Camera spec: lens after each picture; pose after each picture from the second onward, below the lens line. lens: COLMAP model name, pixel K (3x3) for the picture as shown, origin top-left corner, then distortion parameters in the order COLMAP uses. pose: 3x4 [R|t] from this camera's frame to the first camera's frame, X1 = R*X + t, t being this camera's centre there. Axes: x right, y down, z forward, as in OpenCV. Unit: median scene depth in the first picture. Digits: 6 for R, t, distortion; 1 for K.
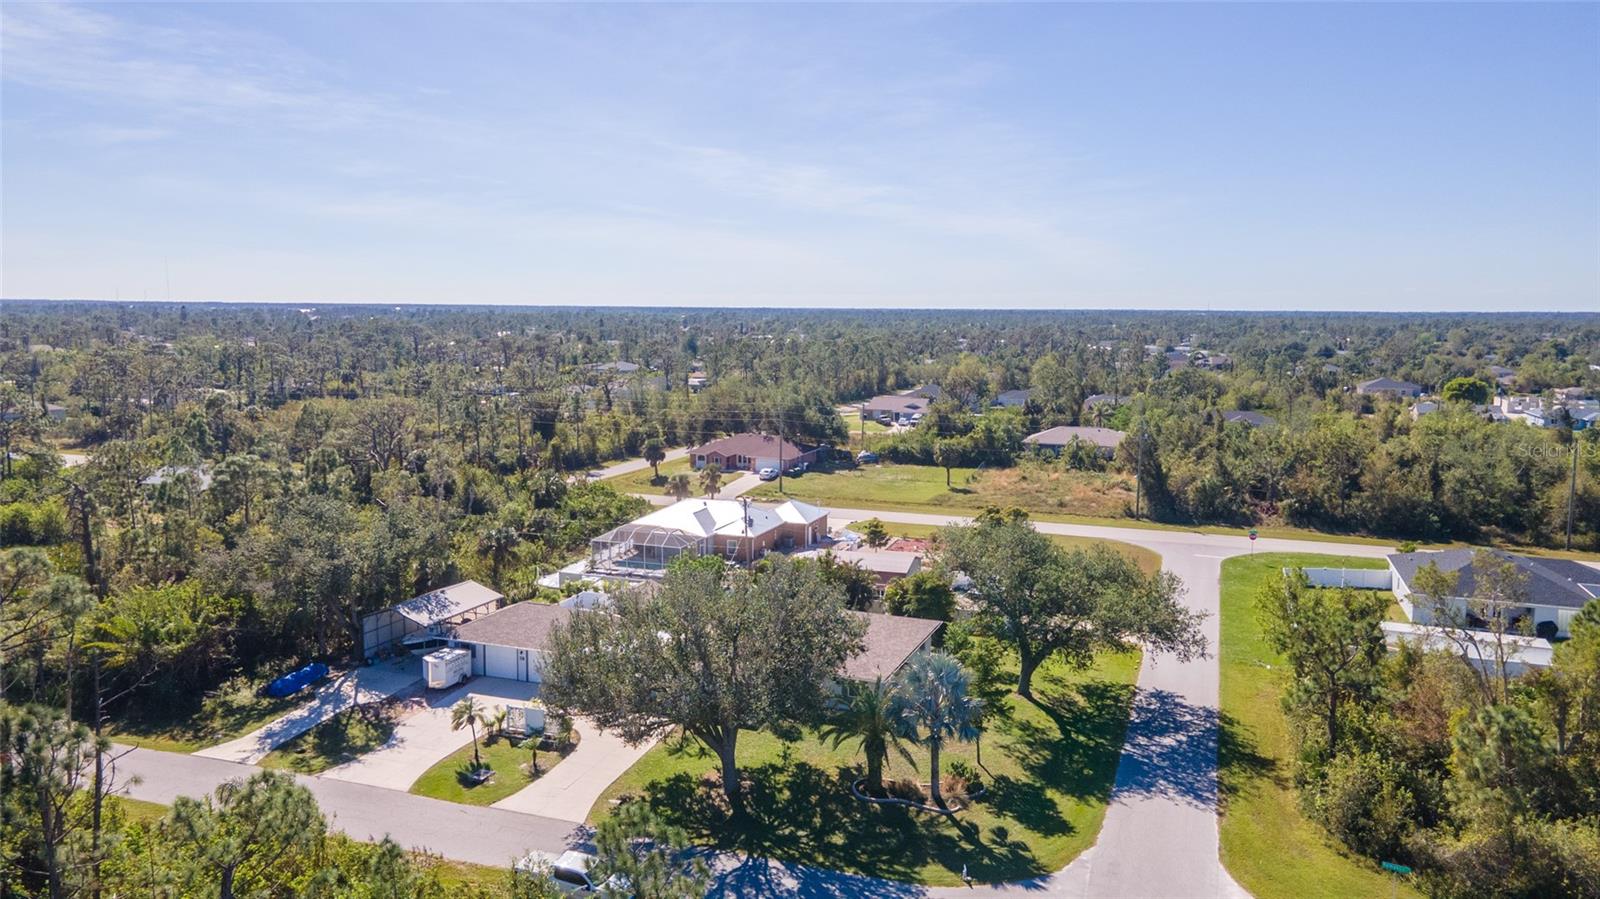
lens RADIAL K [[1162.2, 0, 800.0], [0, 1162.2, 449.5], [0, 0, 1]] dist [0.004859, 0.062573]
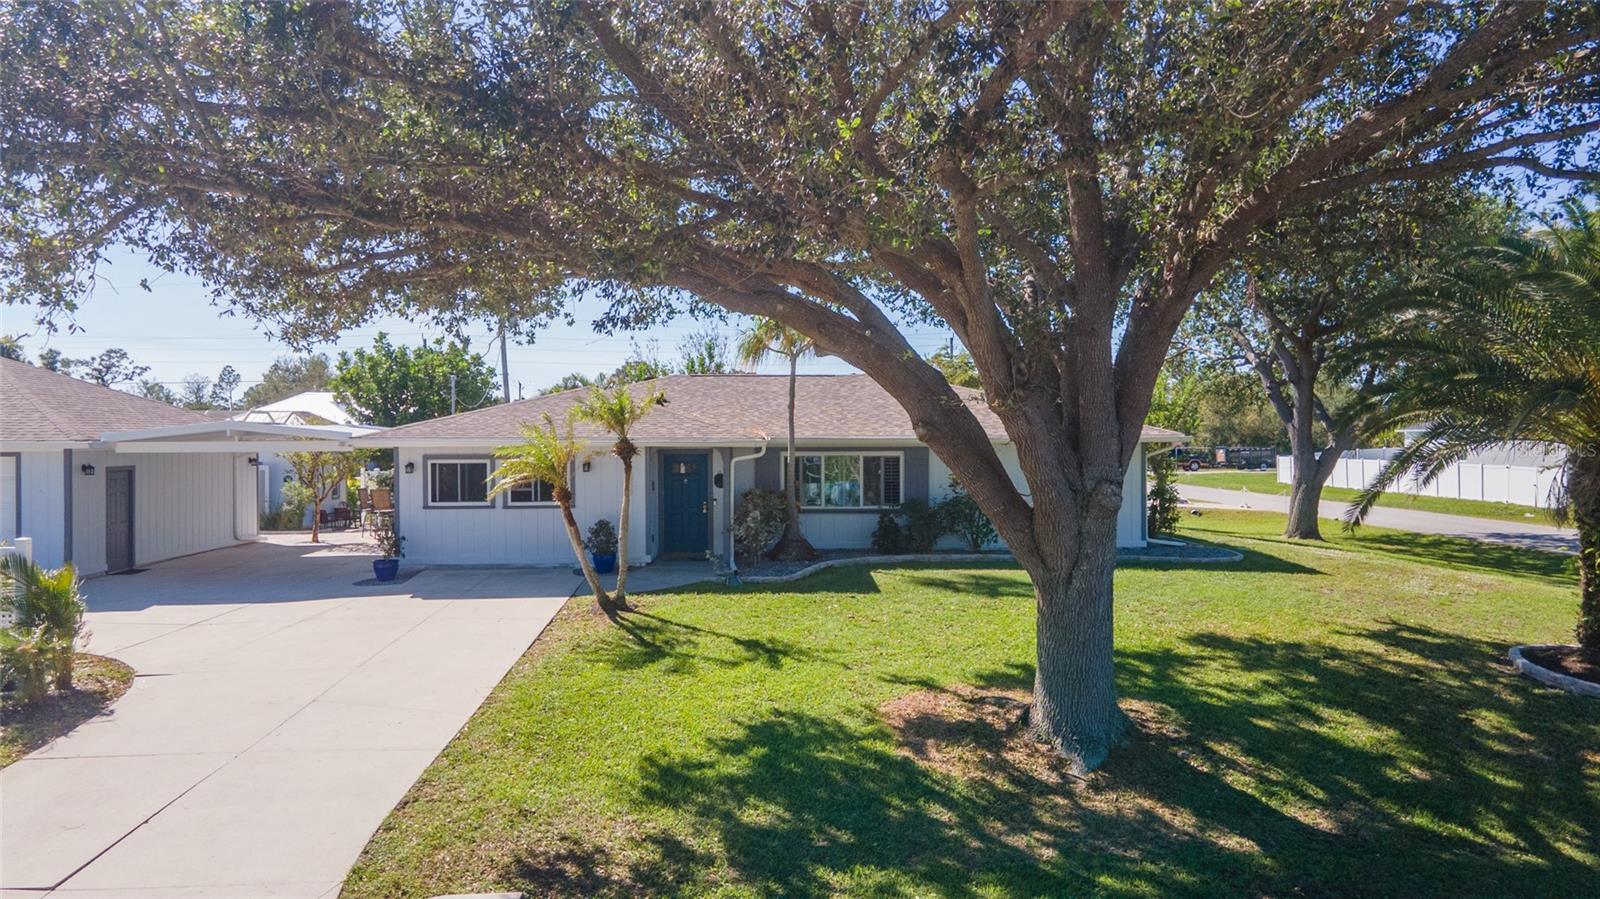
lens RADIAL K [[1170.9, 0, 800.0], [0, 1170.9, 449.5], [0, 0, 1]] dist [0.047602, 0.001687]
pose [[0.926140, -0.020210, 0.376639, -0.170573], [0.061281, 0.993358, -0.097386, 0.254030], [-0.372169, 0.113274, 0.921227, 0.812261]]
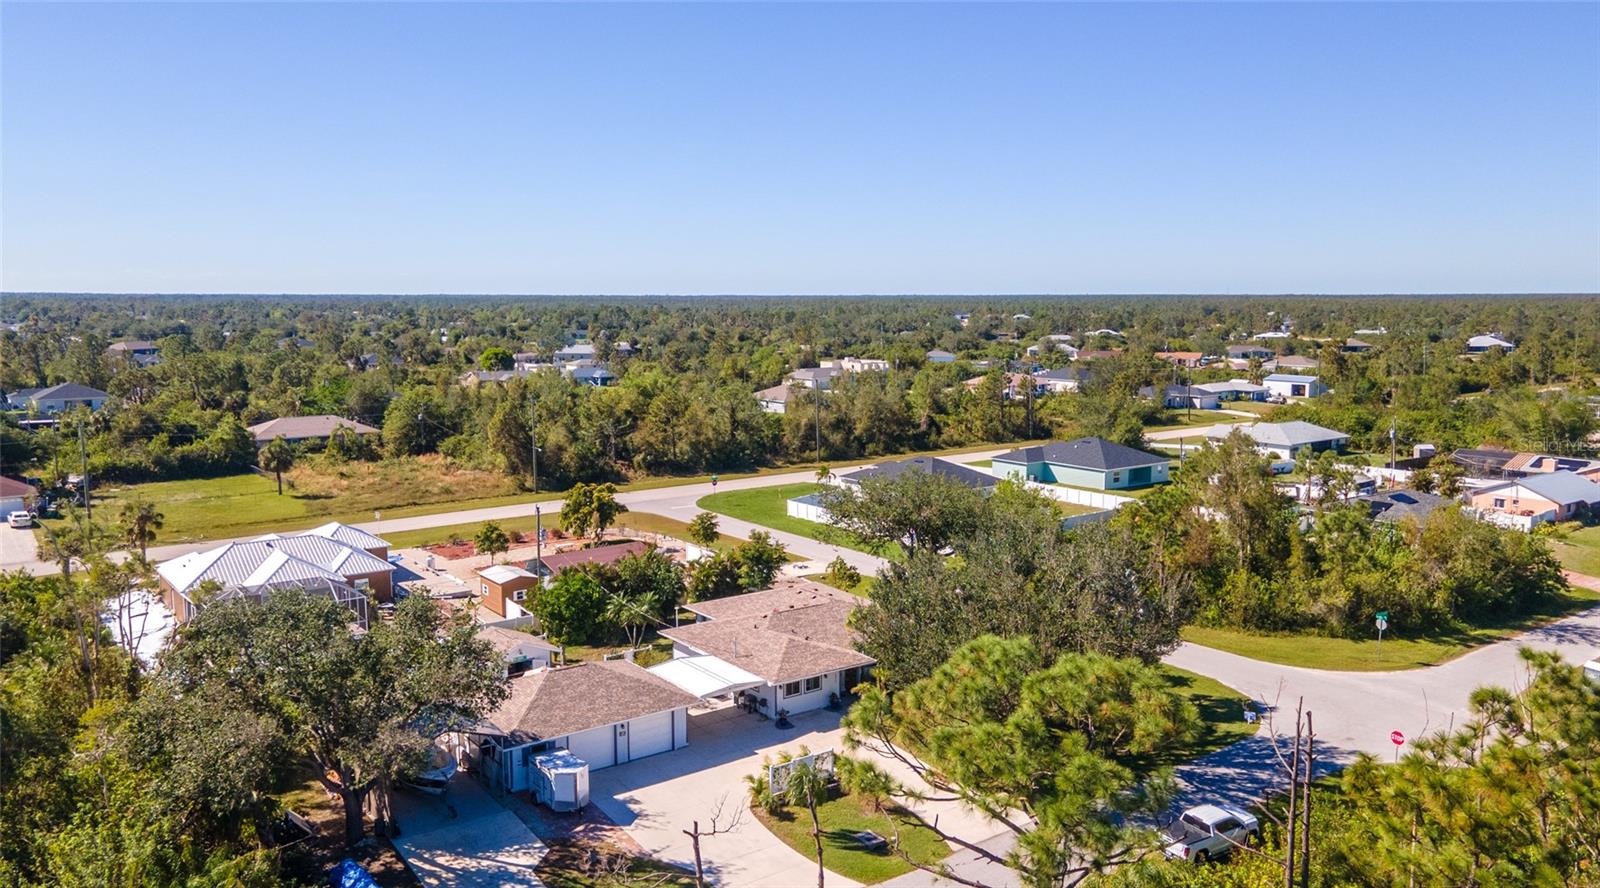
lens RADIAL K [[1166.7, 0, 794.5], [0, 1166.7, 442.1], [0, 0, 1]] dist [0.025268, 0.001020]
pose [[0.546594, -0.113995, 0.829602, -0.964931], [0.107004, 0.992078, 0.065820, -0.059445], [-0.830533, 0.052794, 0.554462, 0.573546]]
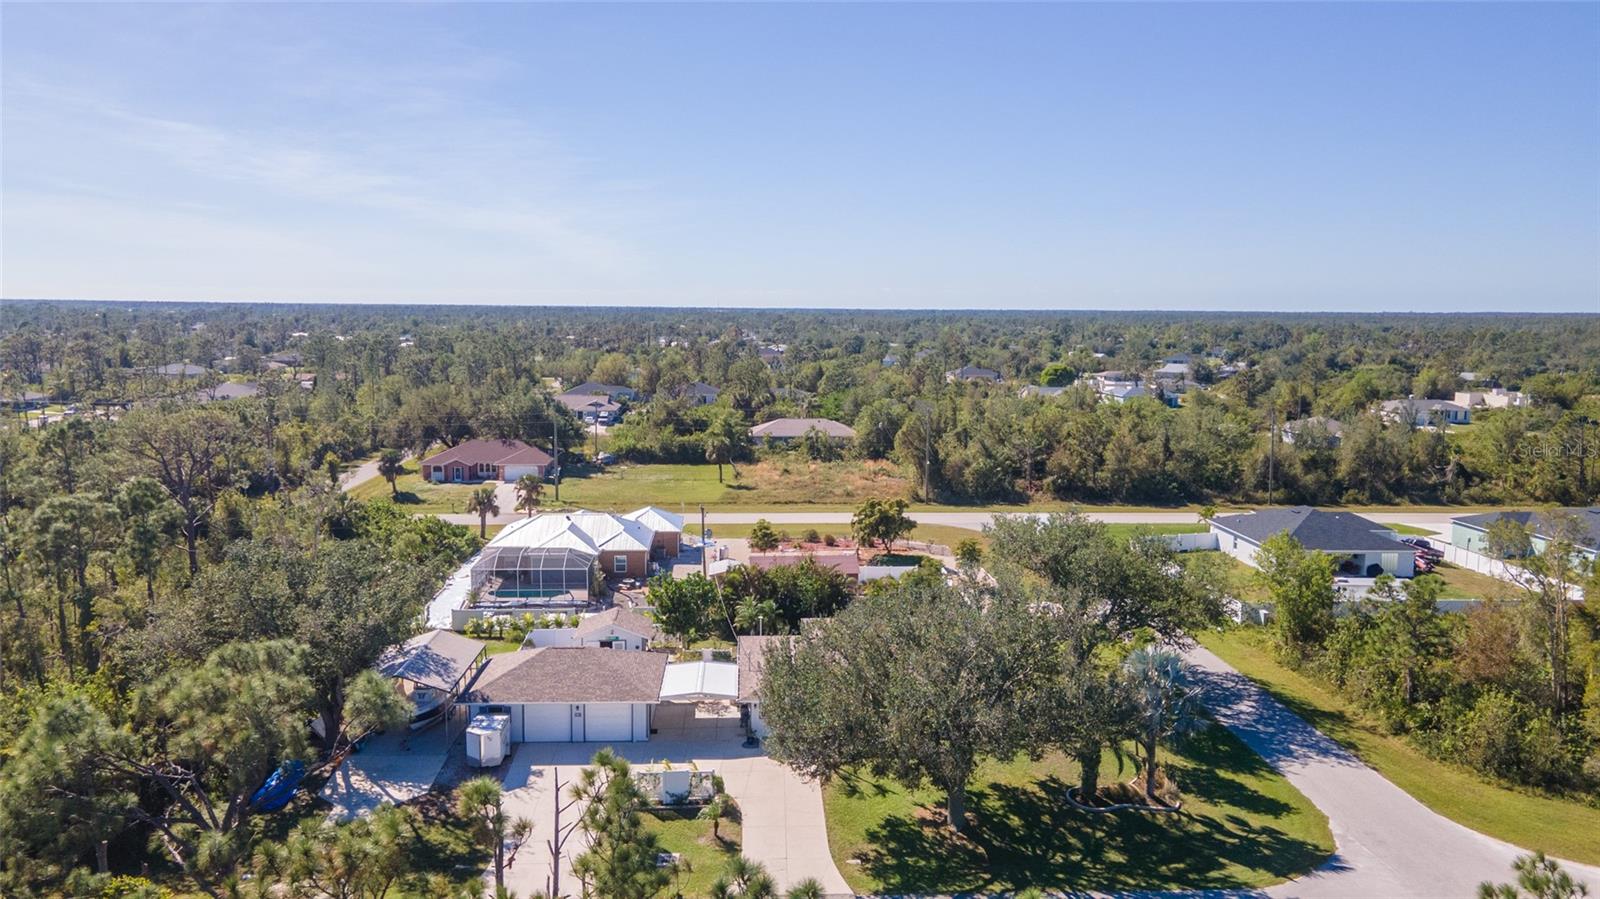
lens RADIAL K [[1162.2, 0, 800.0], [0, 1162.2, 449.5], [0, 0, 1]] dist [0.004859, 0.062573]
pose [[0.919500, -0.048580, 0.390076, -0.497650], [0.047355, 0.998797, 0.012763, -0.016386], [-0.390227, 0.006737, 0.920694, 0.206406]]
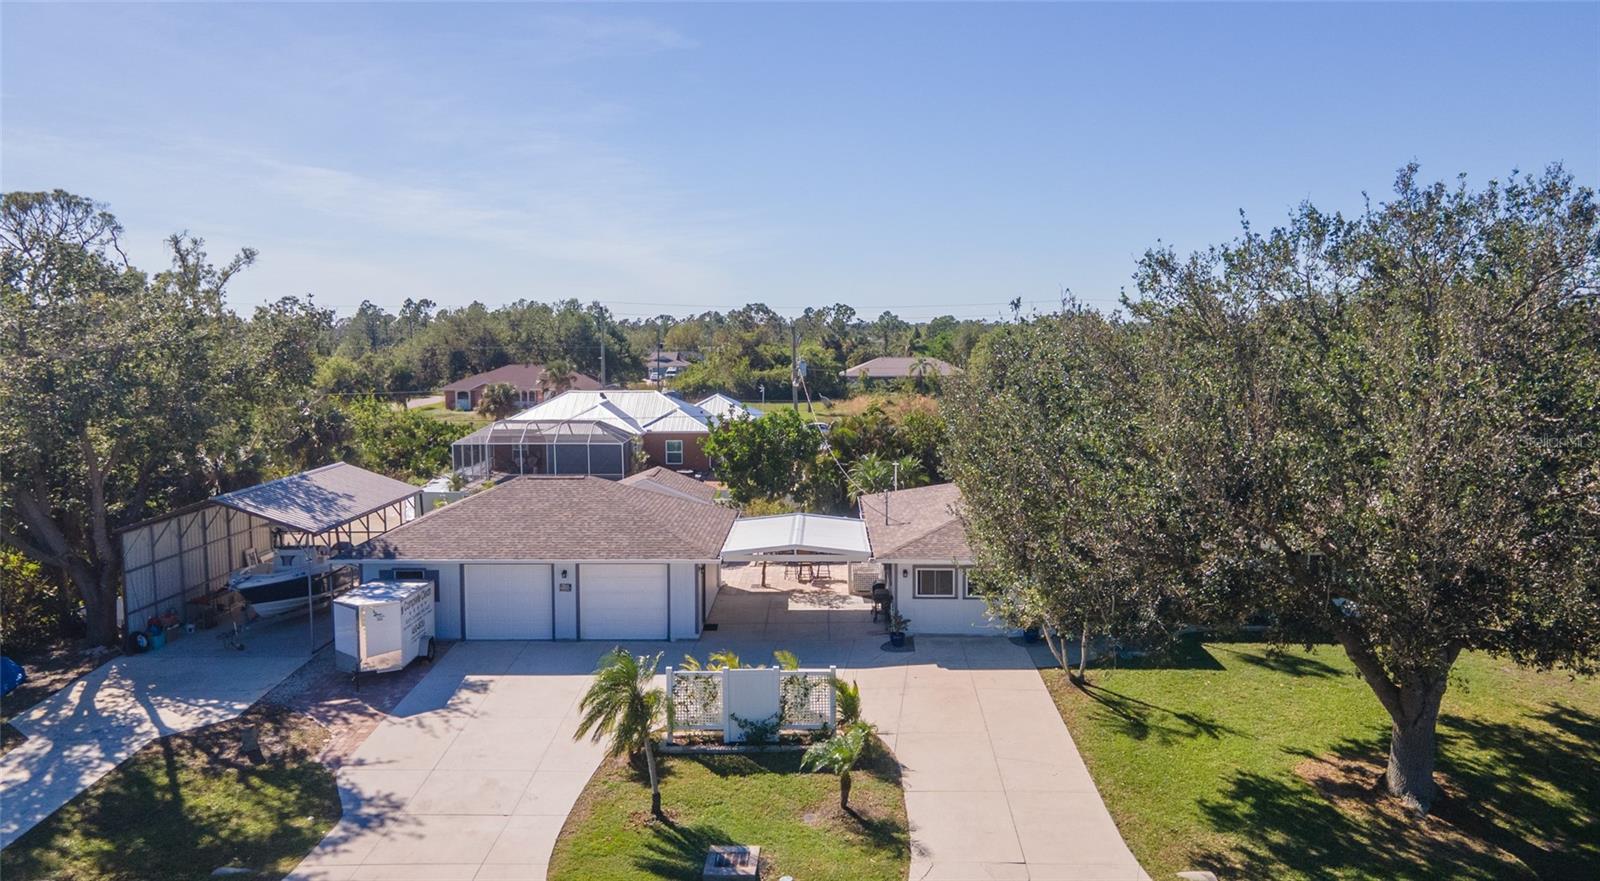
lens RADIAL K [[1176.2, 0, 800.0], [0, 1176.2, 440.5], [0, 0, 1]] dist [0.001962, 0.063557]
pose [[0.943674, -0.043464, 0.328010, -0.363151], [0.052482, 0.998447, -0.018686, 0.167580], [-0.326688, 0.034848, 0.944489, 0.675196]]
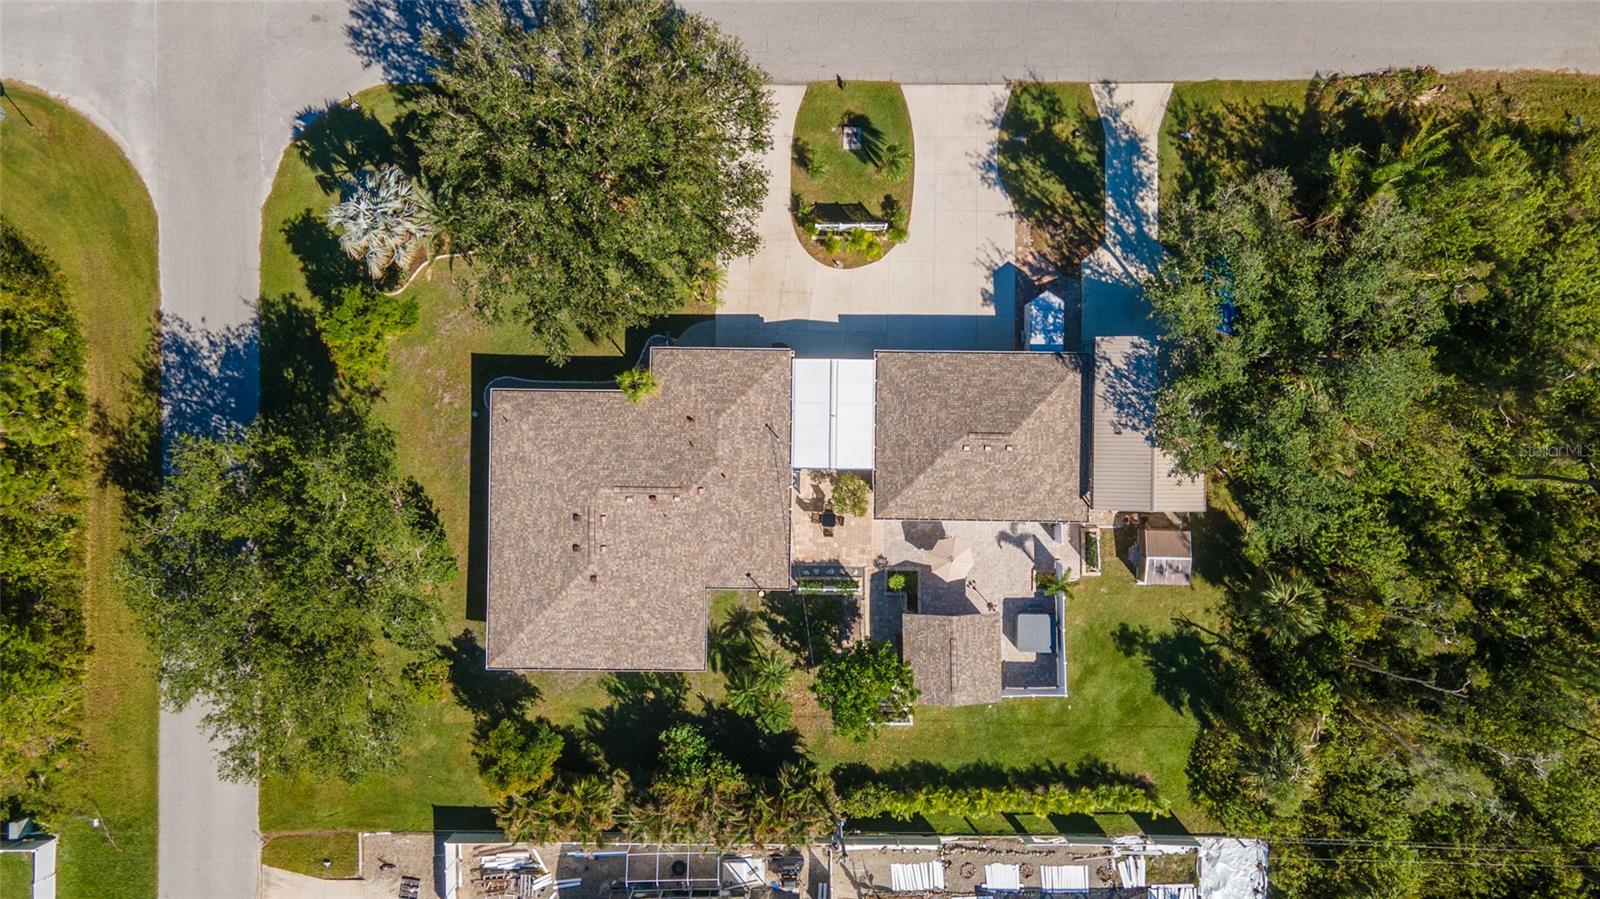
lens RADIAL K [[1162.2, 0, 800.0], [0, 1162.2, 449.5], [0, 0, 1]] dist [0.004859, 0.062573]
pose [[-0.939880, 0.341478, 0.004357, -0.144421], [-0.034815, -0.108498, 0.993487, -0.742609], [0.339727, 0.933606, 0.113863, 1.129192]]
